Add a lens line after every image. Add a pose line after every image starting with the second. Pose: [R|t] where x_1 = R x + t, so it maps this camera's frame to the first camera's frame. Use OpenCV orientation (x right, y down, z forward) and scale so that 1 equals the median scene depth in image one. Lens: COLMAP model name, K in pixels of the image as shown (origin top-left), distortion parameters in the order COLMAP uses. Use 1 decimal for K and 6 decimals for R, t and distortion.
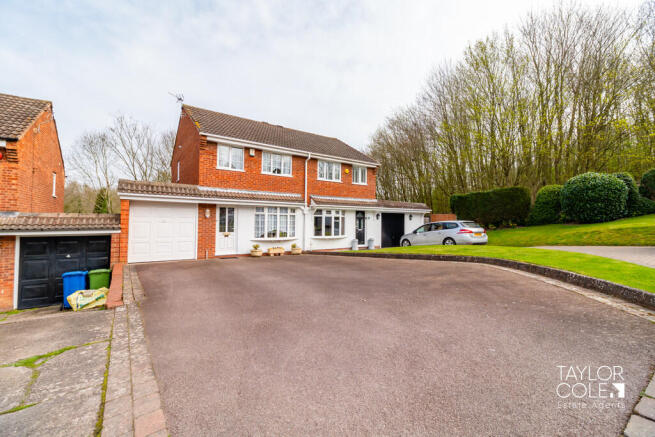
lens RADIAL K [[284.4, 0, 326.5], [0, 284.4, 218.0], [0, 0, 1]] dist [-0.003313, -0.000020]
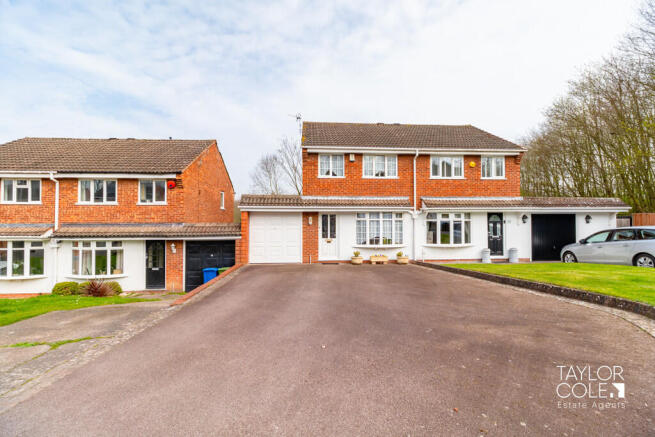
lens RADIAL K [[284.4, 0, 327.7], [0, 284.4, 219.8], [0, 0, 1]] dist [-0.003313, -0.000020]
pose [[0.848856, -0.013337, -0.528455, 0.181421], [0.016834, 0.999857, 0.001805, -0.018479], [0.528356, -0.010428, 0.848959, 0.115296]]
